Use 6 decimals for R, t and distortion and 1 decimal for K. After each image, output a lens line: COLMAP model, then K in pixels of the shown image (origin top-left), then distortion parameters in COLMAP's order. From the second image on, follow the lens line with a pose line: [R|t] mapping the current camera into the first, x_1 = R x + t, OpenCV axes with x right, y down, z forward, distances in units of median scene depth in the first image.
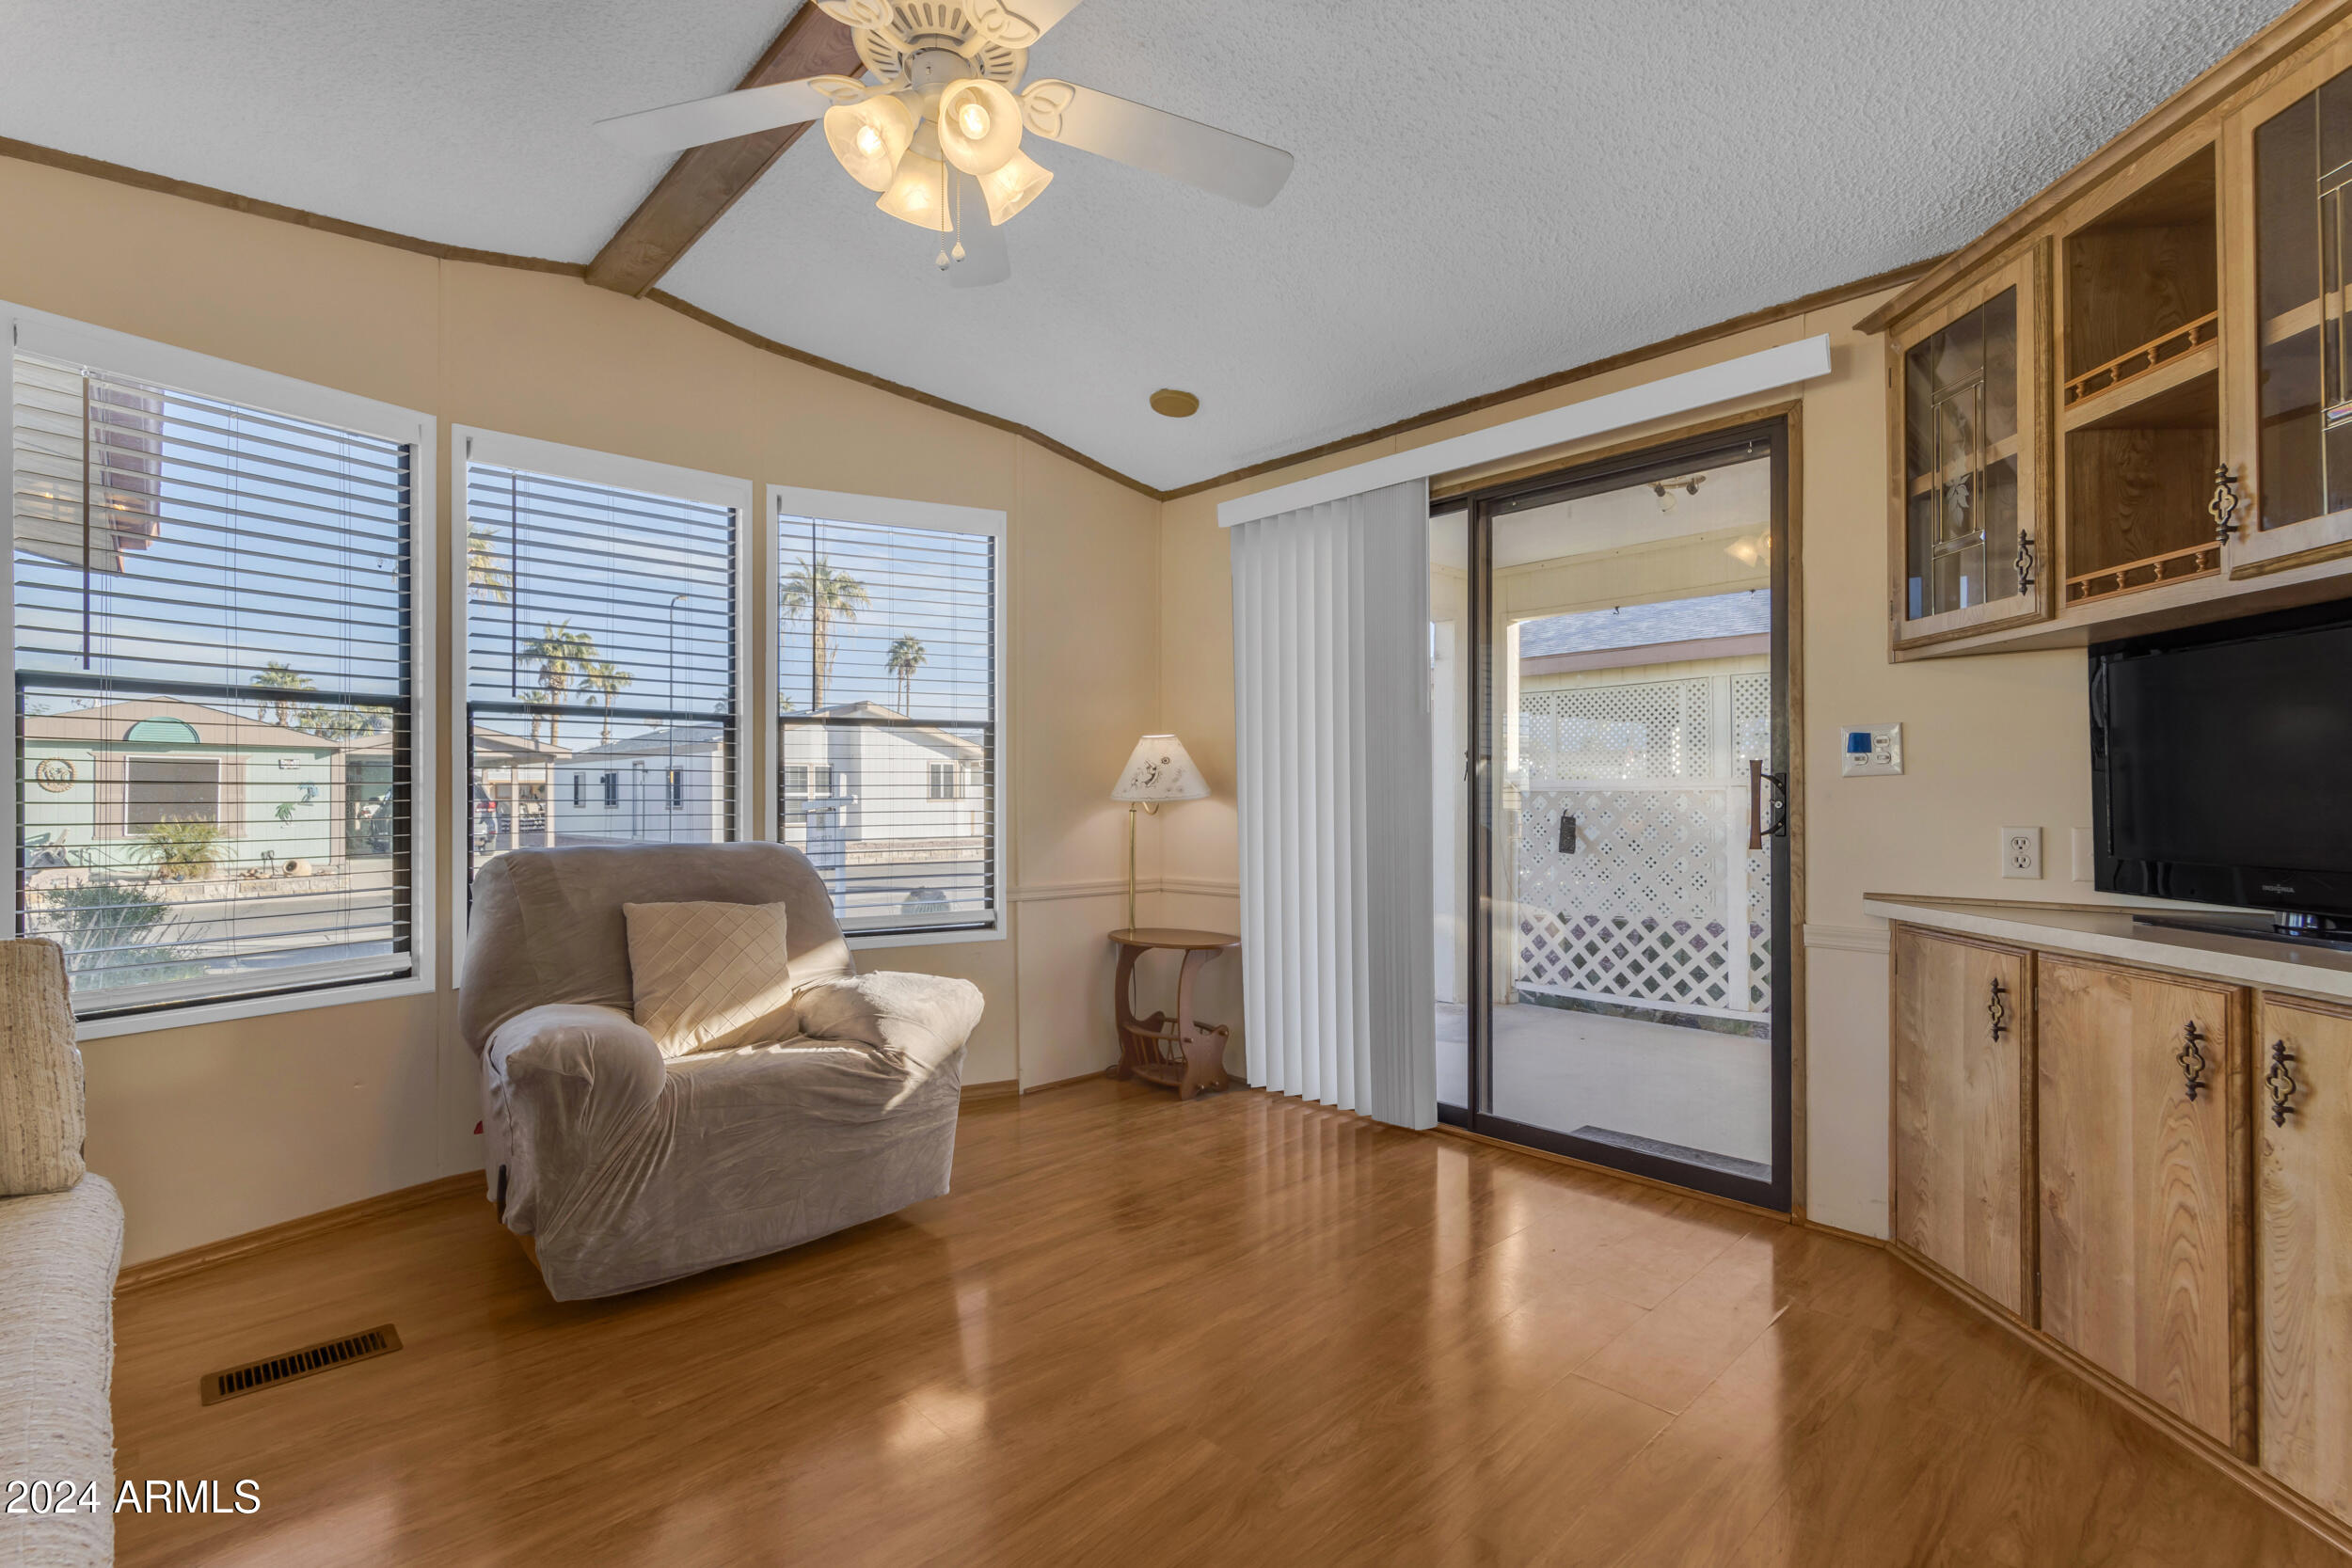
lens RADIAL K [[1085.4, 0, 1177.2], [0, 1085.4, 790.7], [0, 0, 1]] dist [0.002538, 0.000654]
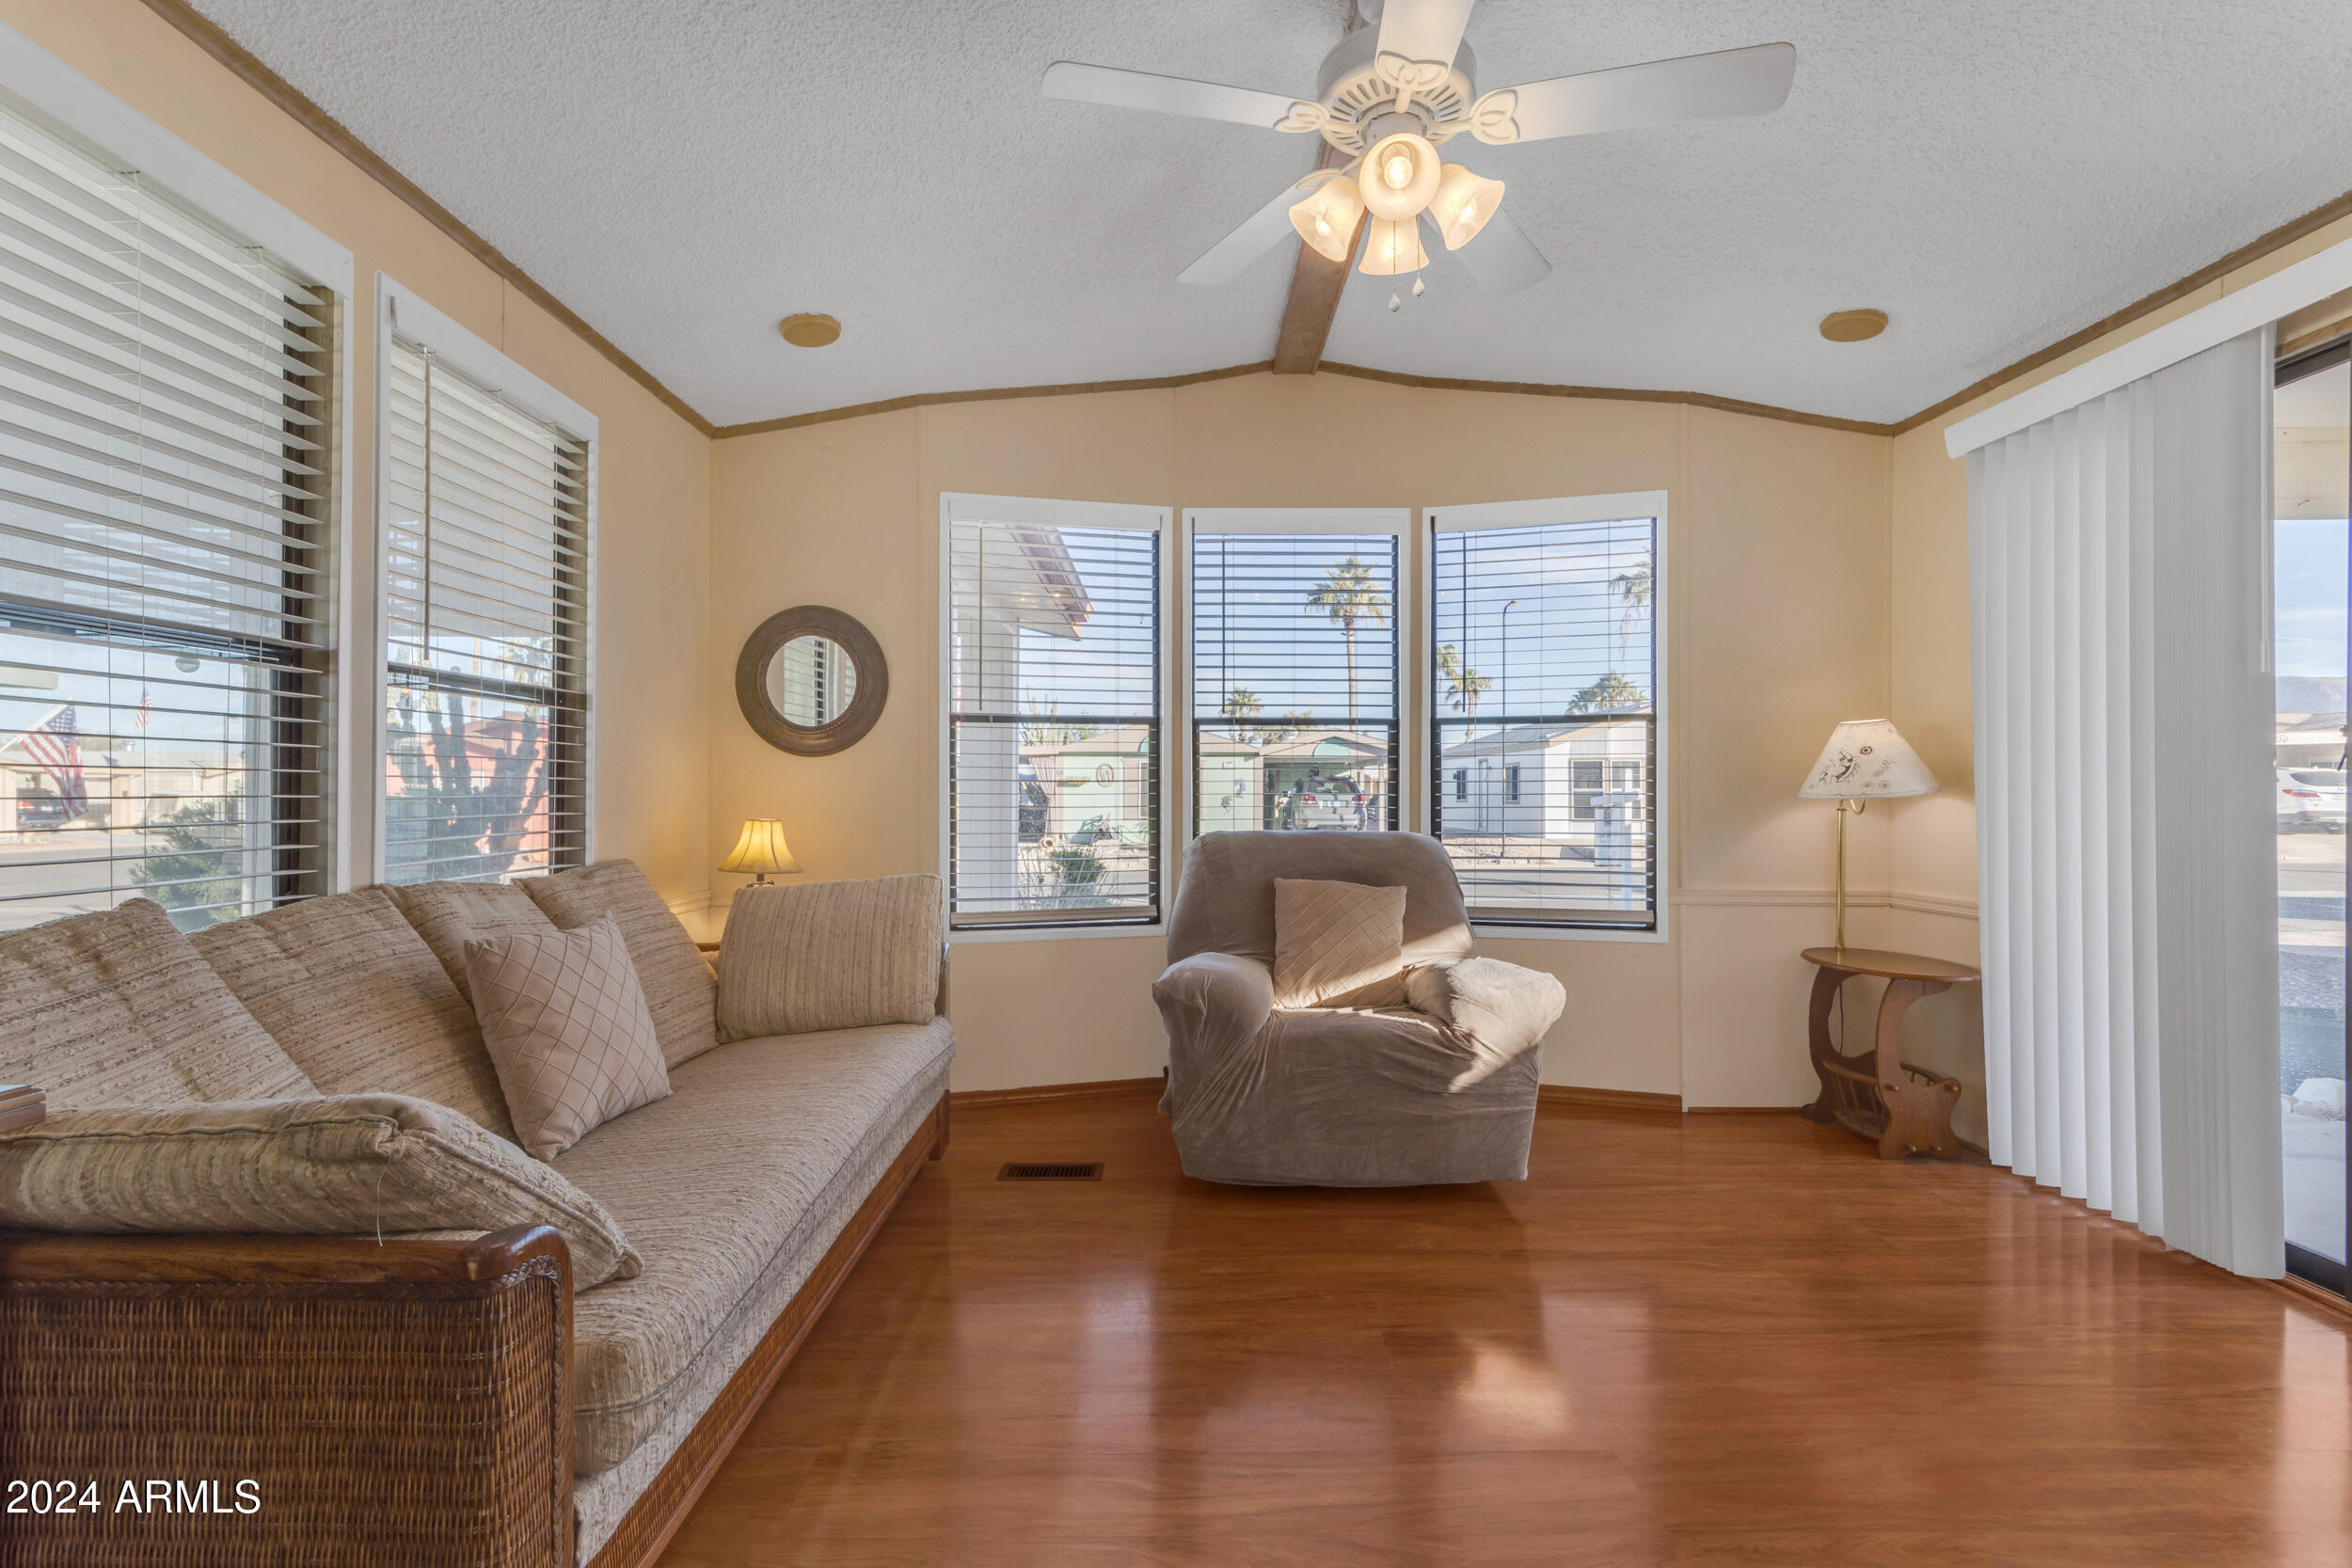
lens RADIAL K [[1085.4, 0, 1177.2], [0, 1085.4, 790.7], [0, 0, 1]] dist [0.002538, 0.000654]
pose [[0.727278, 0.003283, -0.686335, 0.227534], [-0.000285, 0.999990, 0.004481, -0.000226], [0.686343, -0.003064, 0.727272, 0.029688]]
